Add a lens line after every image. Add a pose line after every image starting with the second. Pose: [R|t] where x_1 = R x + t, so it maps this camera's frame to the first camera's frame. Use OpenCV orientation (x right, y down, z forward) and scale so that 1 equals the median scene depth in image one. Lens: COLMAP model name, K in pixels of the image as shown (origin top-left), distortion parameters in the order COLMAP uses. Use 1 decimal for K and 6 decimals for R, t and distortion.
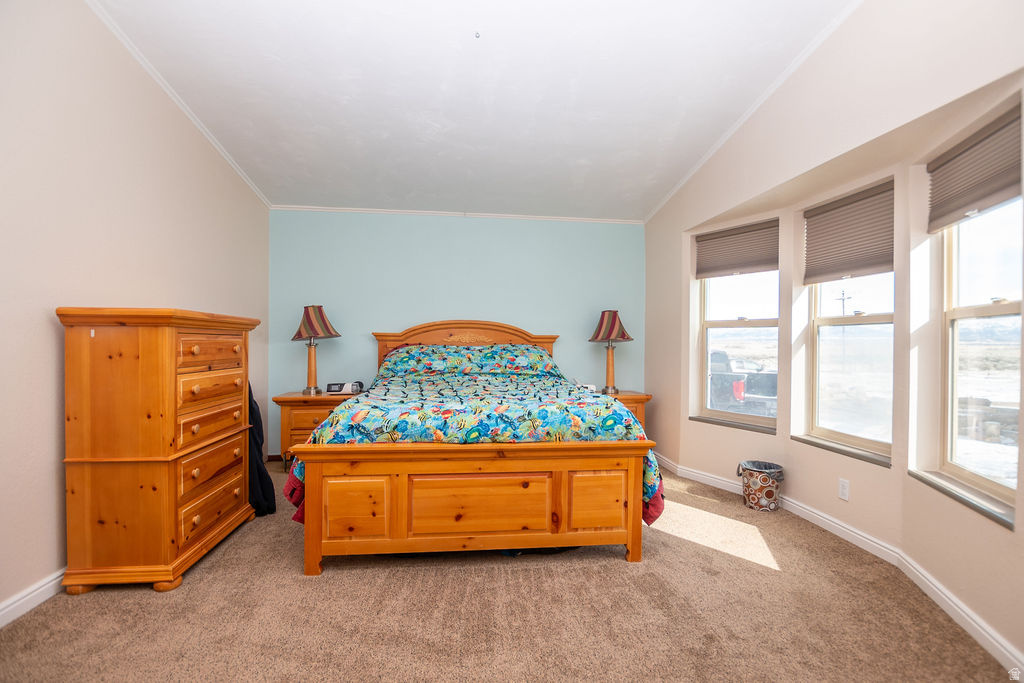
lens RADIAL K [[454.9, 0, 512.6], [0, 454.9, 343.3], [0, 0, 1]] dist [-0.034770, 0.005518]
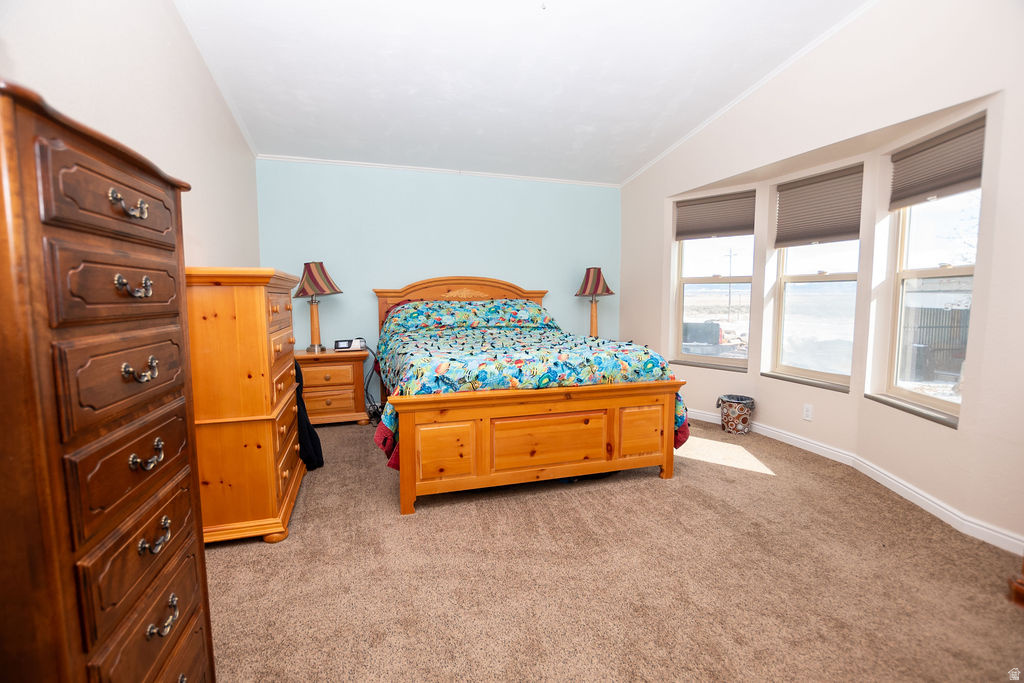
lens RADIAL K [[454.9, 0, 482.2], [0, 454.9, 338.3], [0, 0, 1]] dist [-0.034770, 0.005518]
pose [[0.983708, -0.024850, 0.178045, -0.428140], [0.008545, 0.995744, 0.091770, -0.008503], [-0.179568, -0.088753, 0.979734, -0.070051]]
